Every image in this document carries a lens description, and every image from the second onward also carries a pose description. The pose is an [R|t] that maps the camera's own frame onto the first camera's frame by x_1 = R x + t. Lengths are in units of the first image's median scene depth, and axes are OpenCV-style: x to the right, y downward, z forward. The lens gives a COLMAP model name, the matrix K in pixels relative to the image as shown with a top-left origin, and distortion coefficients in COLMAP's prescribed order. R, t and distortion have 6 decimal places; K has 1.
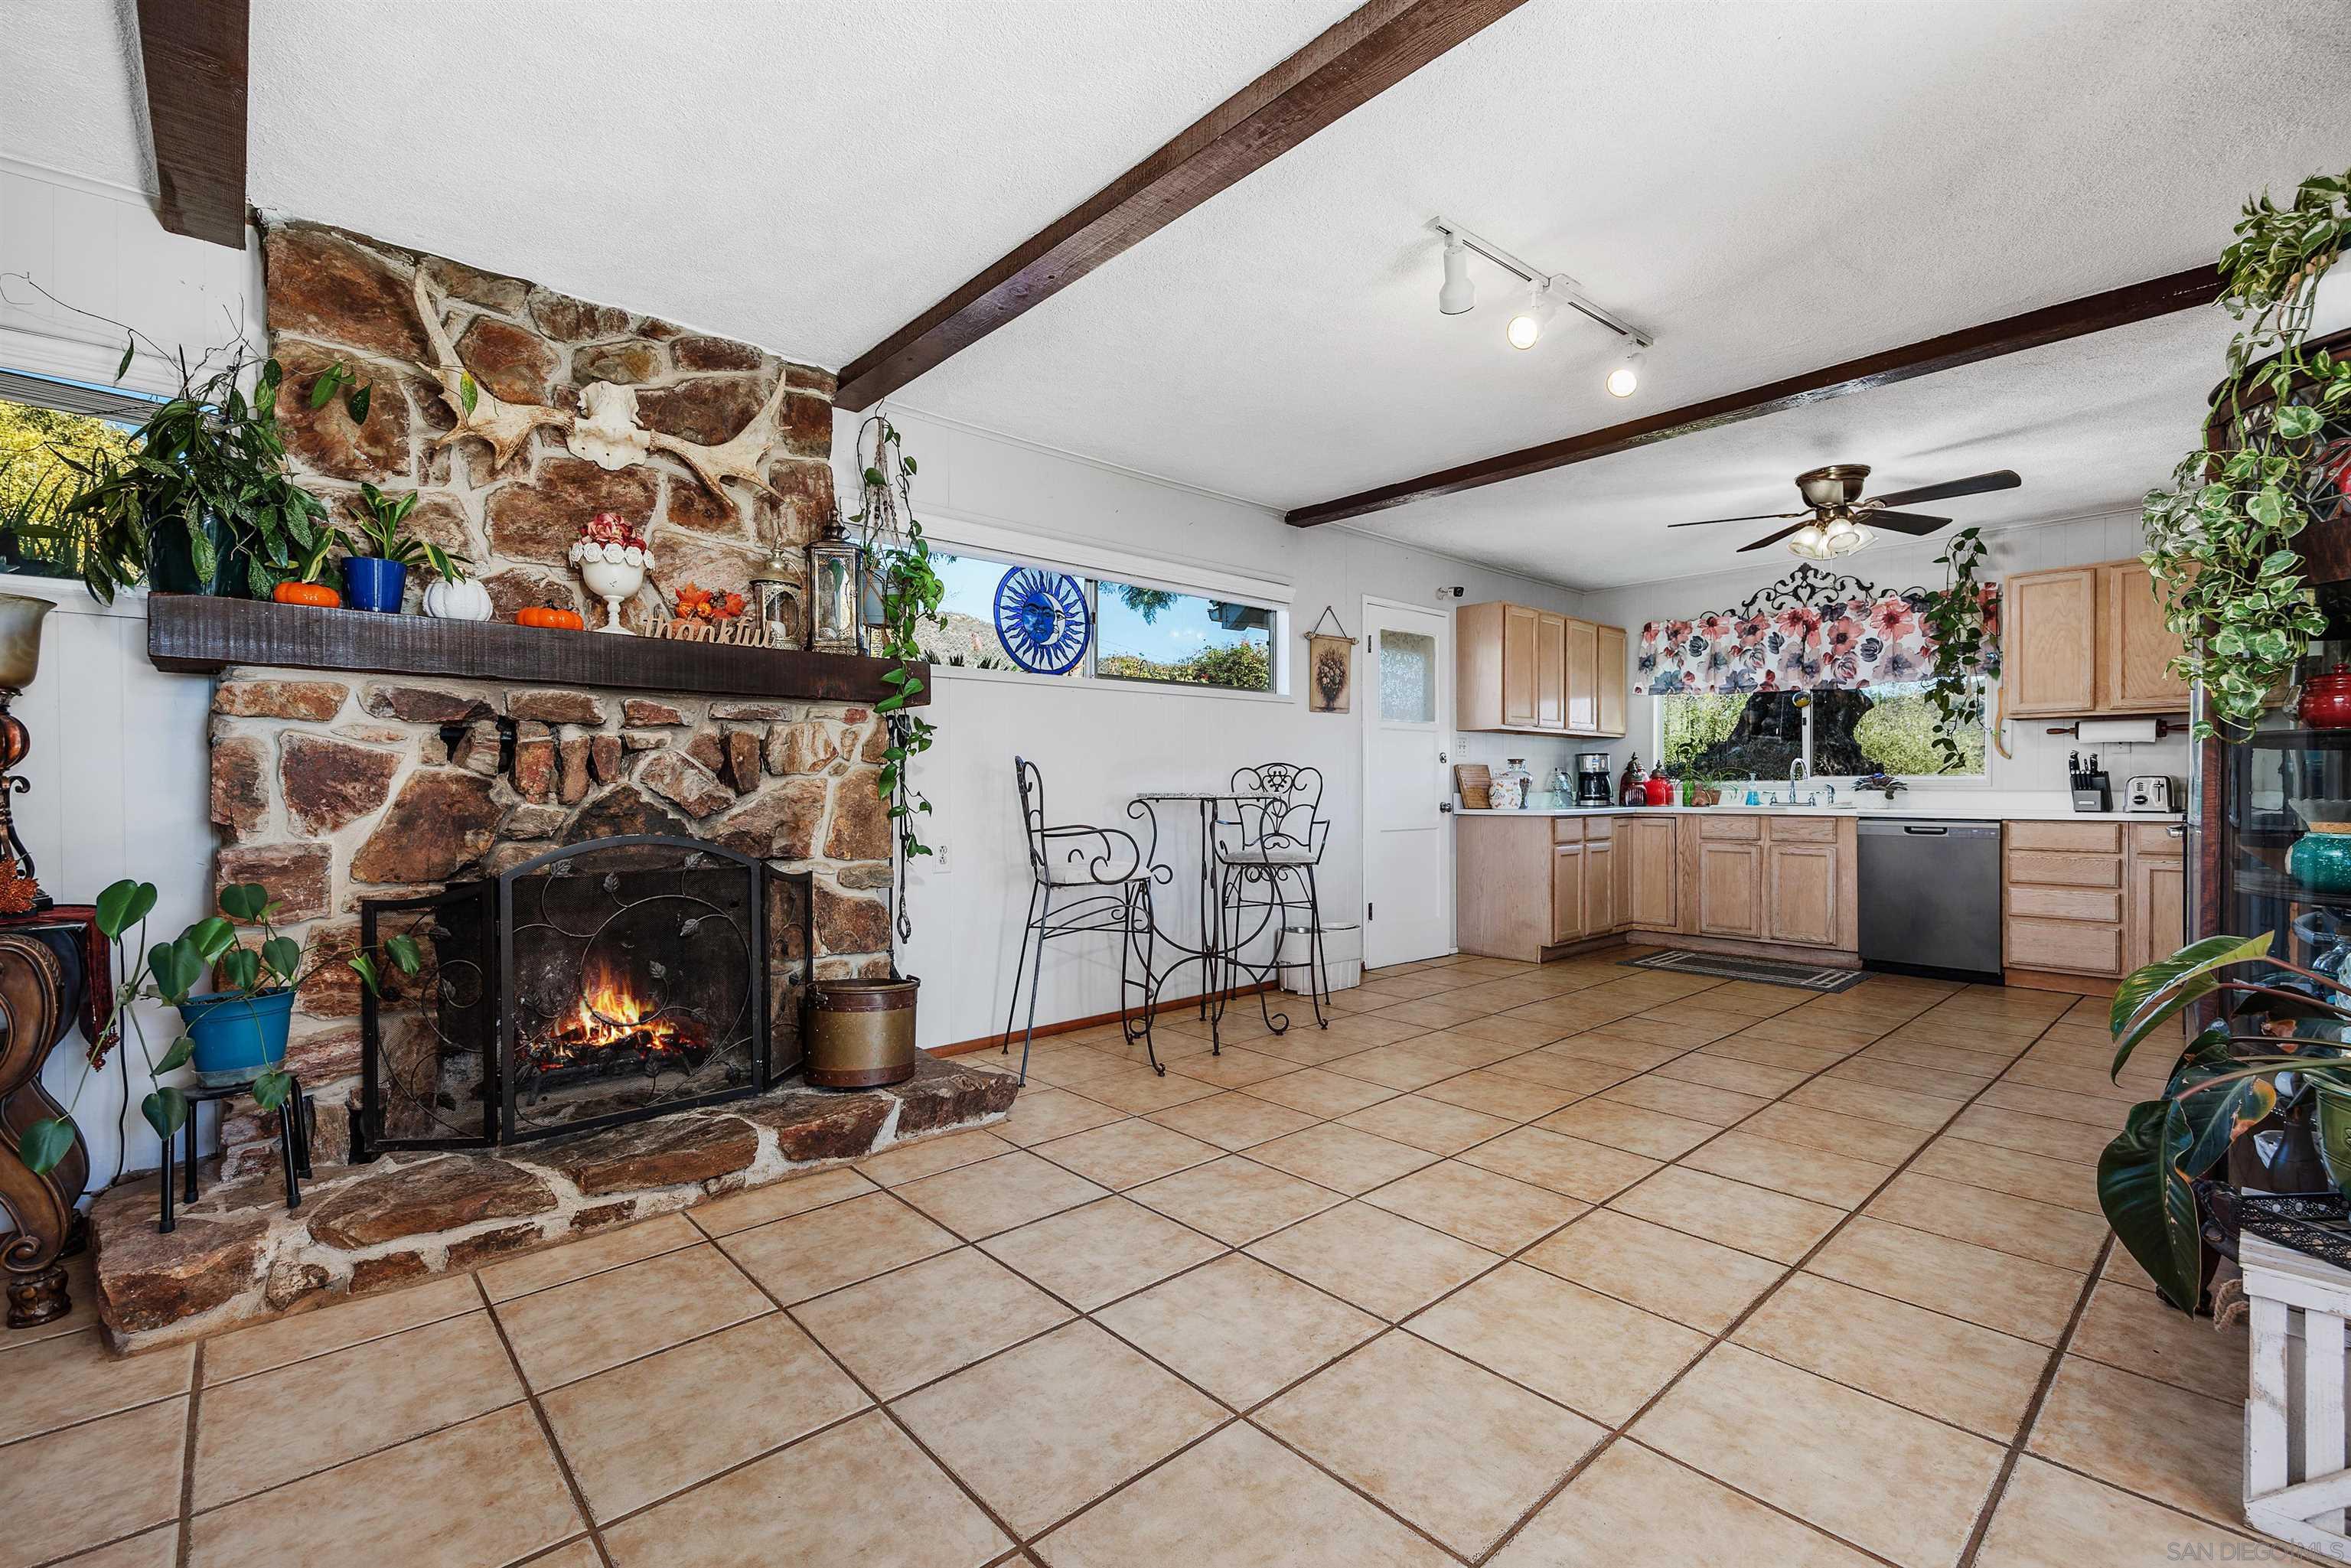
lens RADIAL K [[1009.2, 0, 1169.7], [0, 1009.2, 784.5], [0, 0, 1]] dist [0.018758, -0.002669]
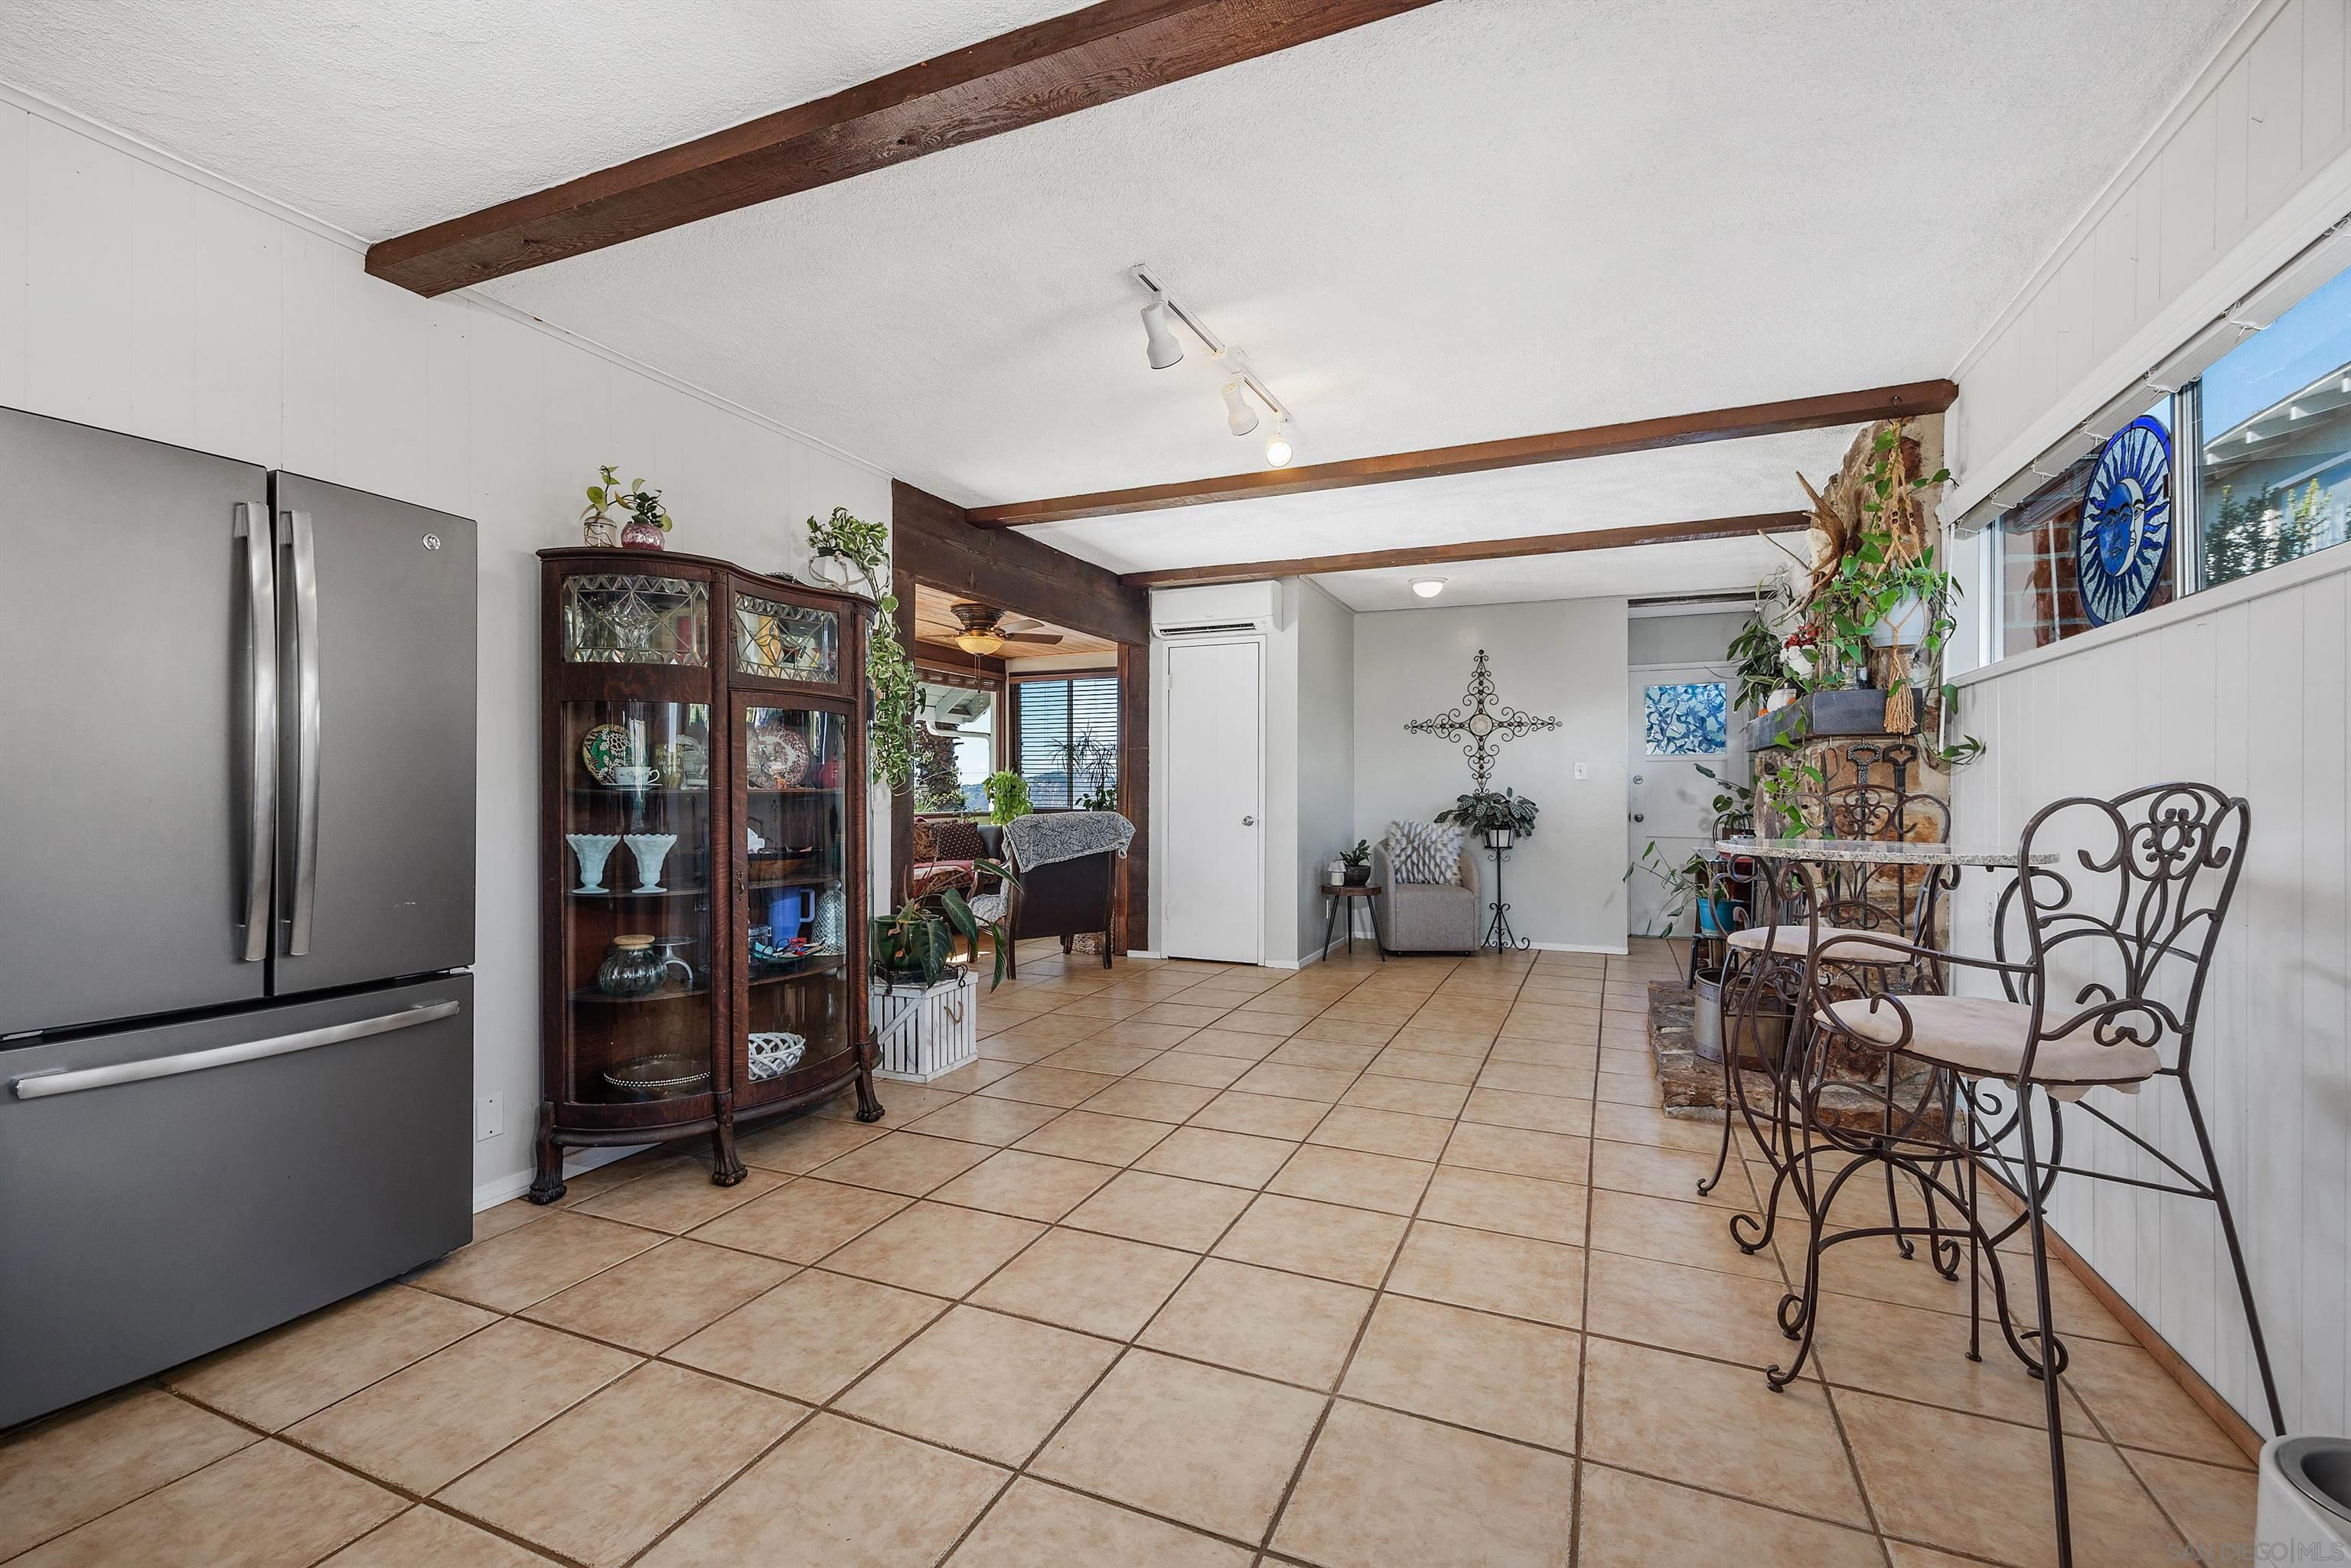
lens RADIAL K [[1009.2, 0, 1209.7], [0, 1009.2, 791.4], [0, 0, 1]] dist [0.018758, -0.002669]
pose [[-0.900525, 0.001474, -0.434803, 0.402884], [0.000269, 0.999996, 0.002833, -0.015438], [0.434805, 0.002434, -0.900521, 0.907913]]
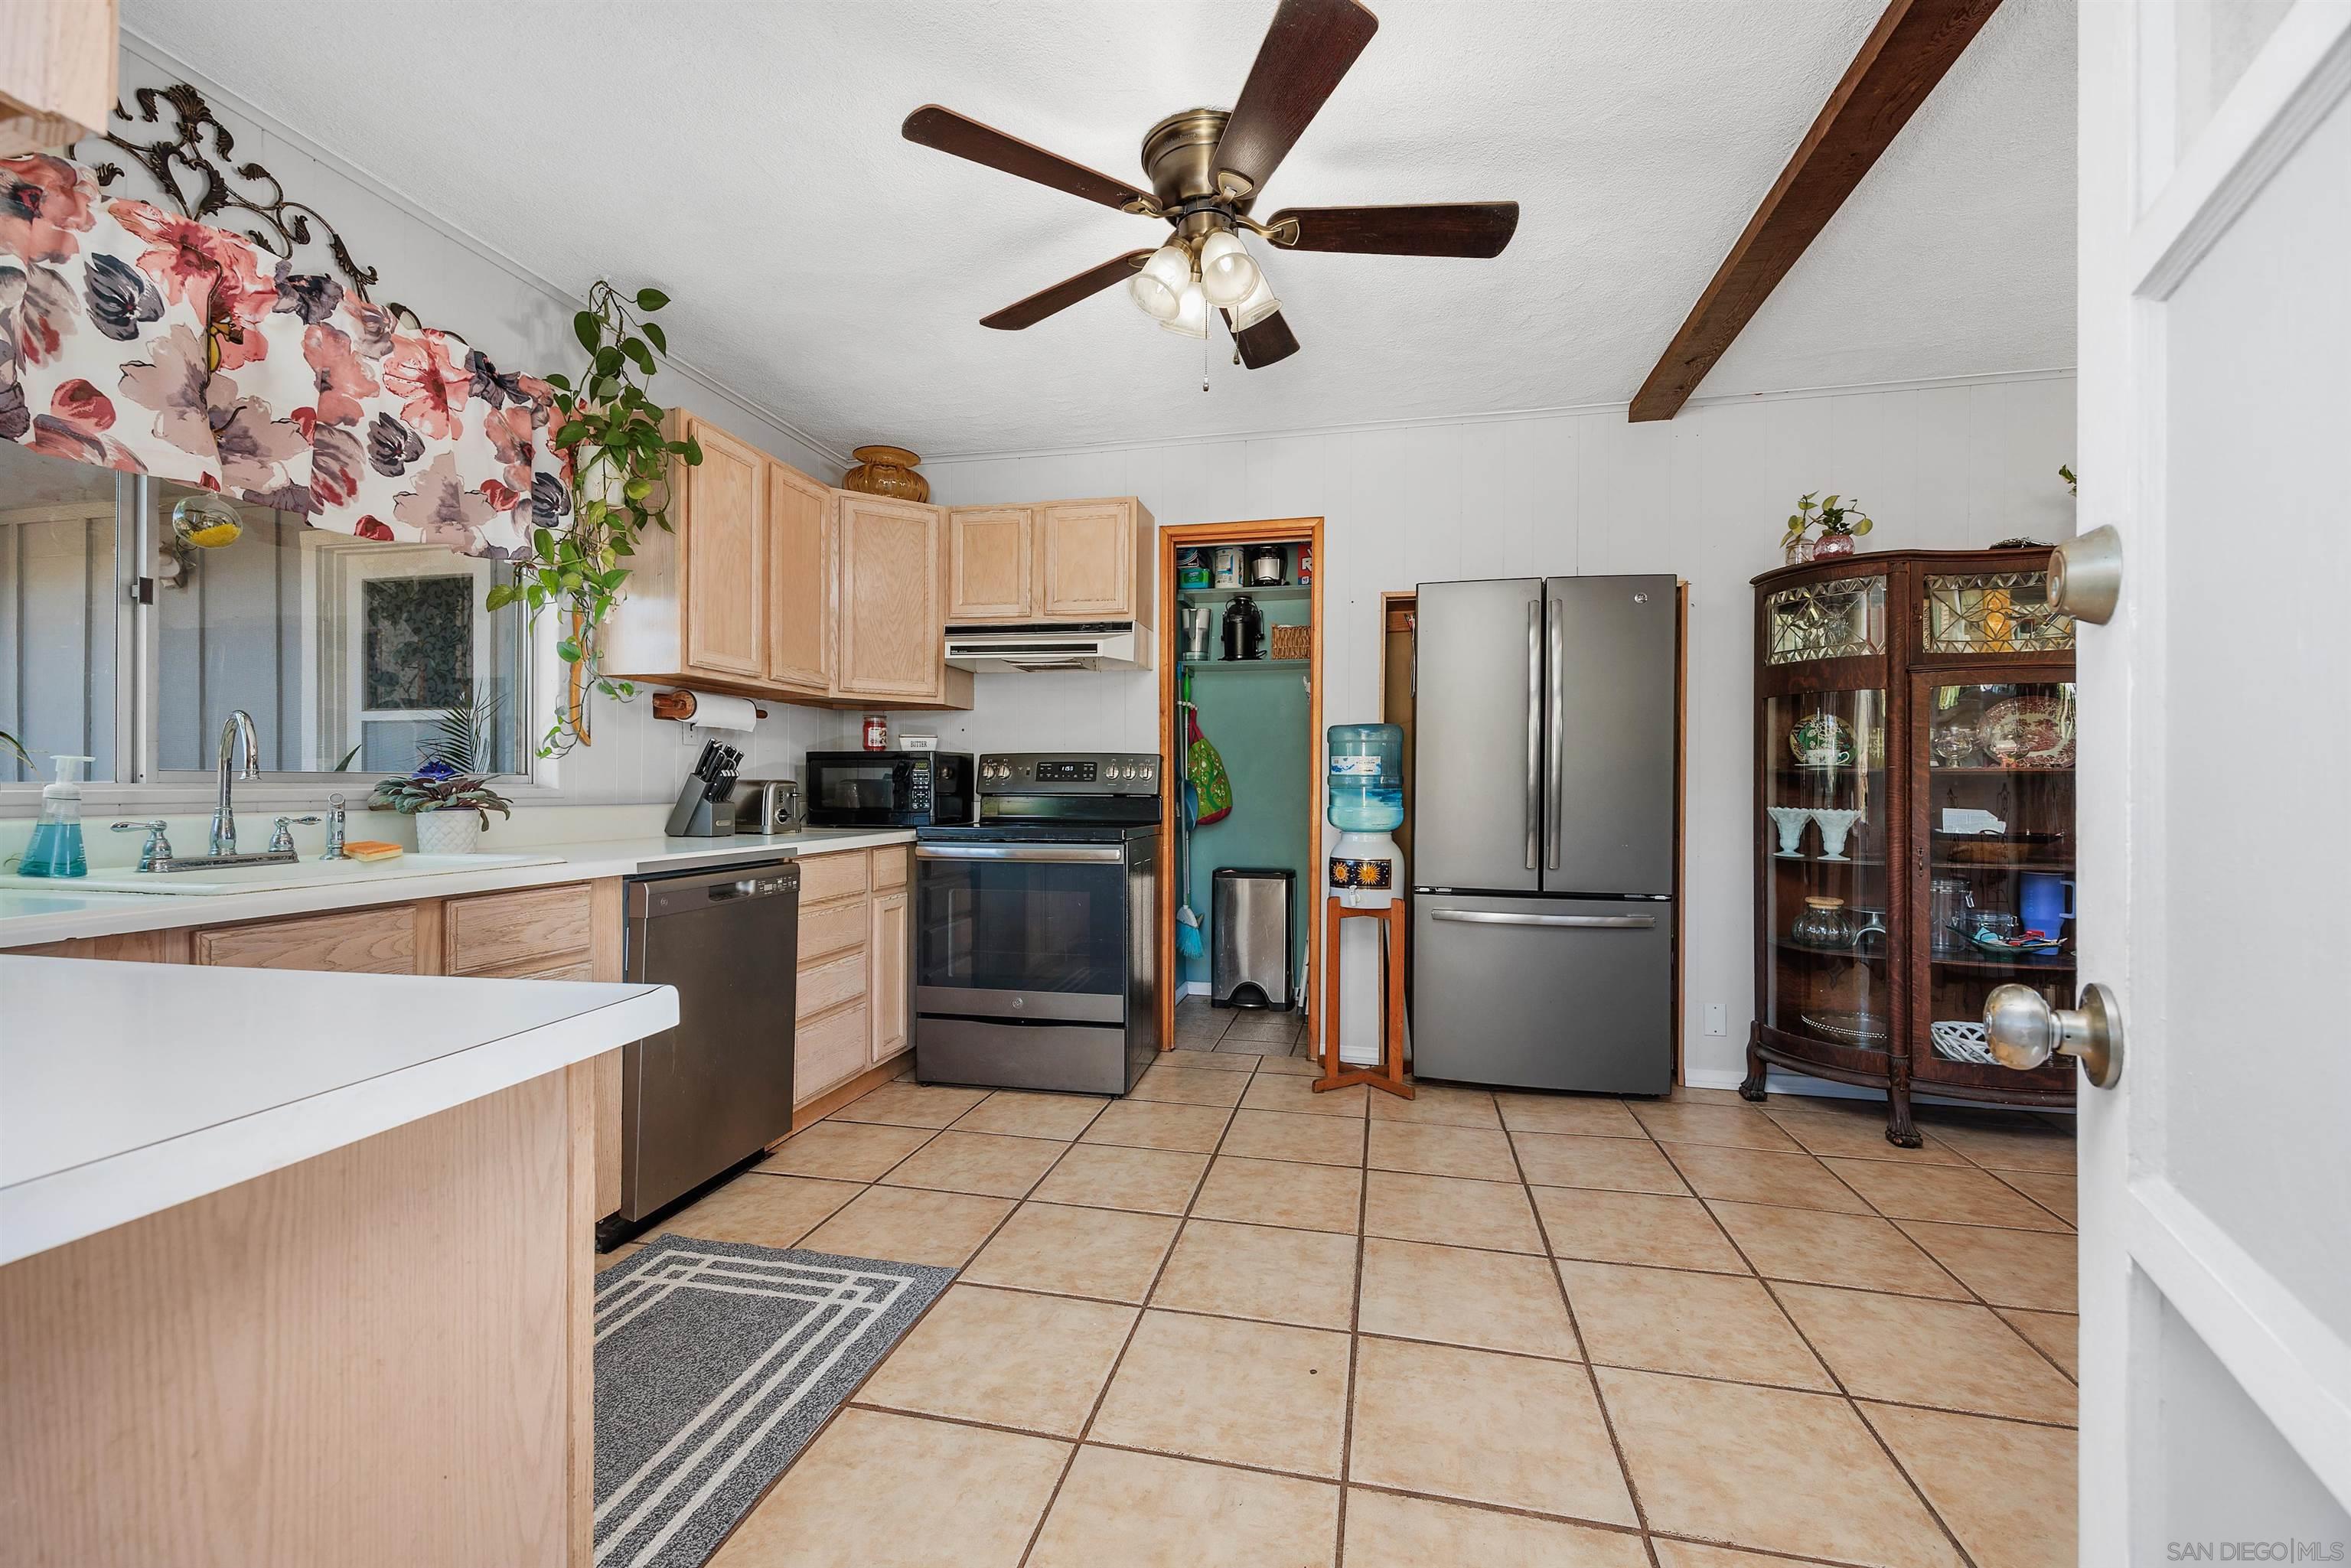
lens RADIAL K [[1009.2, 0, 1144.0], [0, 1009.2, 777.3], [0, 0, 1]] dist [0.018758, -0.002669]
pose [[-0.575449, 0.004274, 0.817827, 0.205774], [-0.004687, 0.999953, -0.008523, -0.004512], [-0.817824, -0.008738, -0.575401, 0.972949]]
